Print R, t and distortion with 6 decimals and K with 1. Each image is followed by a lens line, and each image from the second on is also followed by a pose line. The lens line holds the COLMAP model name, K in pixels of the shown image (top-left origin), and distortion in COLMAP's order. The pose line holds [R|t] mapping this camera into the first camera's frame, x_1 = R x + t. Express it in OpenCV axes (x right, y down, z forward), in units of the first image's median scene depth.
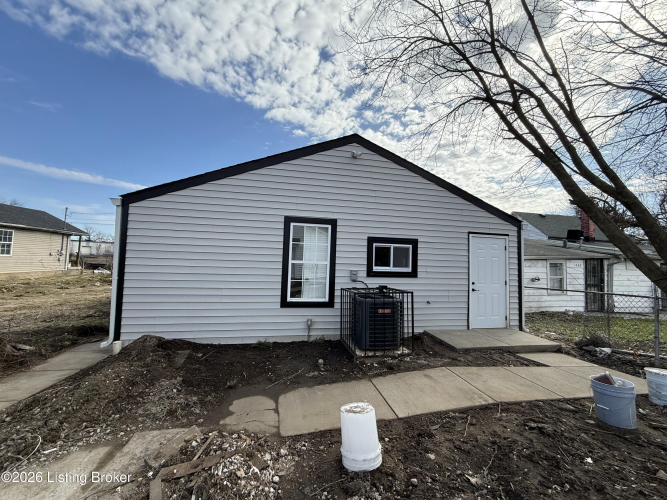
lens RADIAL K [[267.8, 0, 333.5], [0, 267.8, 250.0], [0, 0, 1]] dist [-0.001587, -0.000468]
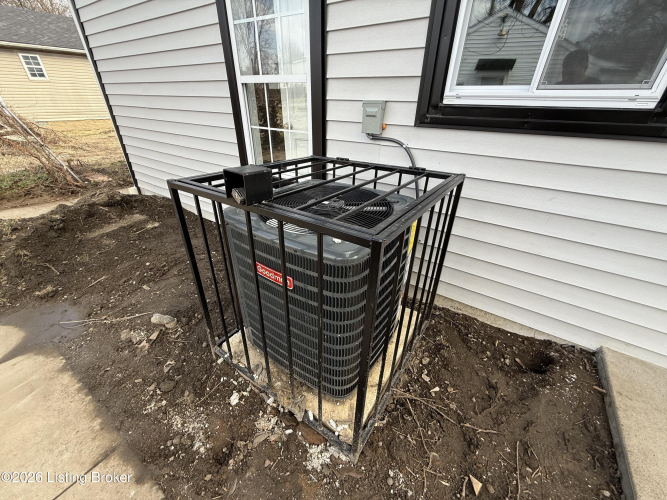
lens RADIAL K [[267.8, 0, 333.5], [0, 267.8, 250.0], [0, 0, 1]] dist [-0.001587, -0.000468]
pose [[0.698366, 0.337534, -0.631155, 0.299192], [0.031481, 0.866480, 0.498218, 0.069522], [0.715049, -0.367808, 0.594494, 0.716832]]
